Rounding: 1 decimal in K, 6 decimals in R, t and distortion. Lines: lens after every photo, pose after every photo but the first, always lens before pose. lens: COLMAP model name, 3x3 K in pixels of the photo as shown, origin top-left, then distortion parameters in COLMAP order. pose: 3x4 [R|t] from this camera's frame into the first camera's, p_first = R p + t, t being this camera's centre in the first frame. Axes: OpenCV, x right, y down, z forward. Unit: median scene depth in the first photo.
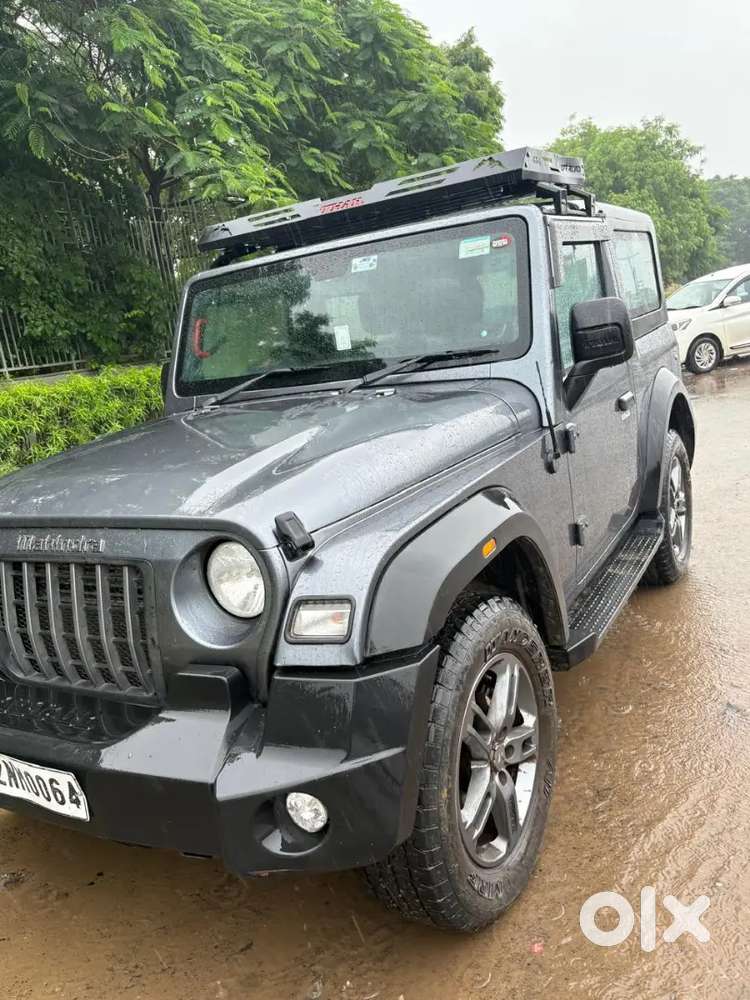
lens RADIAL K [[803.7, 0, 376.7], [0, 803.7, 503.6], [0, 0, 1]] dist [0.003493, -0.006479]
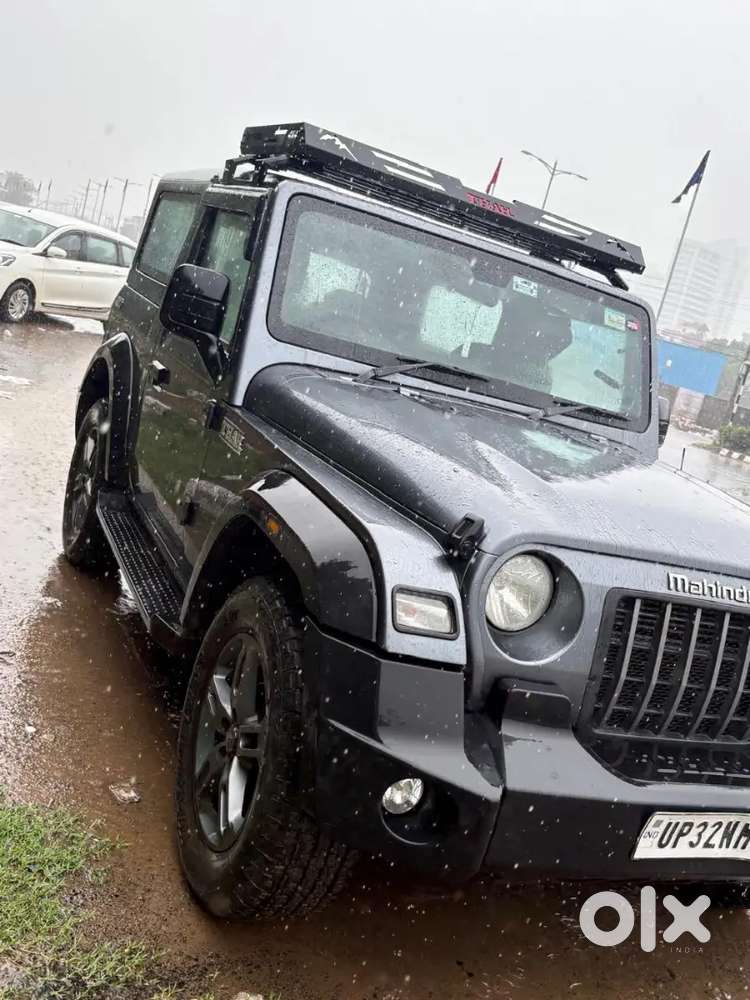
lens RADIAL K [[980.8, 0, 375.0], [0, 980.8, 500.0], [0, 0, 1]] dist [0.005629, -0.013284]
pose [[0.530128, 0.144132, 0.835577, -1.189168], [-0.176171, 0.982665, -0.057733, 0.062008], [-0.829414, -0.116598, 0.546331, 0.529979]]
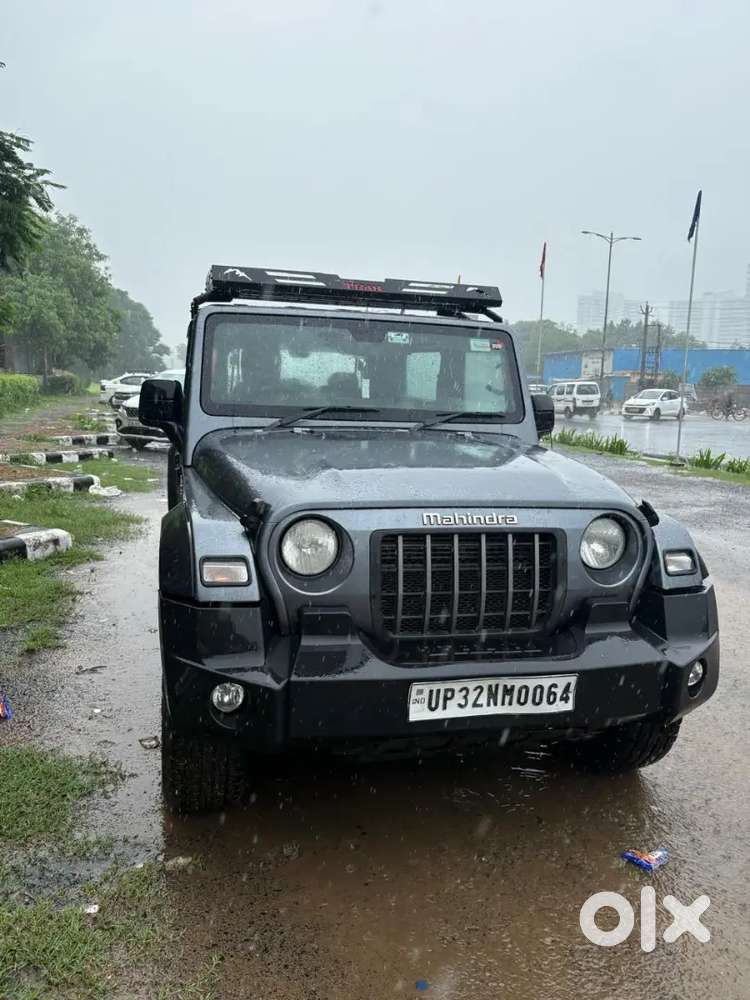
lens RADIAL K [[769.0, 0, 372.8], [0, 769.0, 498.0], [0, 0, 1]] dist [0.015069, -0.000631]
pose [[0.712739, 0.066738, 0.698247, -1.018392], [0.007268, 0.994707, -0.102492, 0.104949], [-0.701392, 0.078125, 0.708482, 0.173159]]
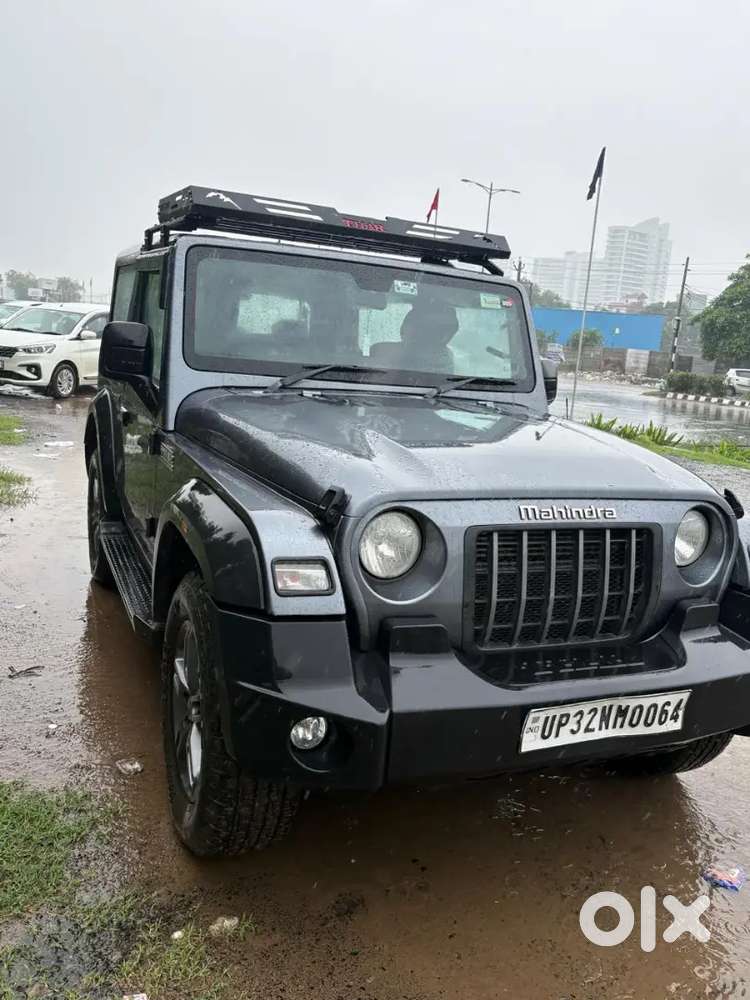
lens RADIAL K [[803.6, 0, 372.5], [0, 803.6, 503.3], [0, 0, 1]] dist [0.003358, -0.001750]
pose [[0.576352, 0.029860, 0.816656, -1.083208], [0.000811, 0.999311, -0.037110, 0.057925], [-0.817201, 0.022051, 0.575931, 0.432004]]
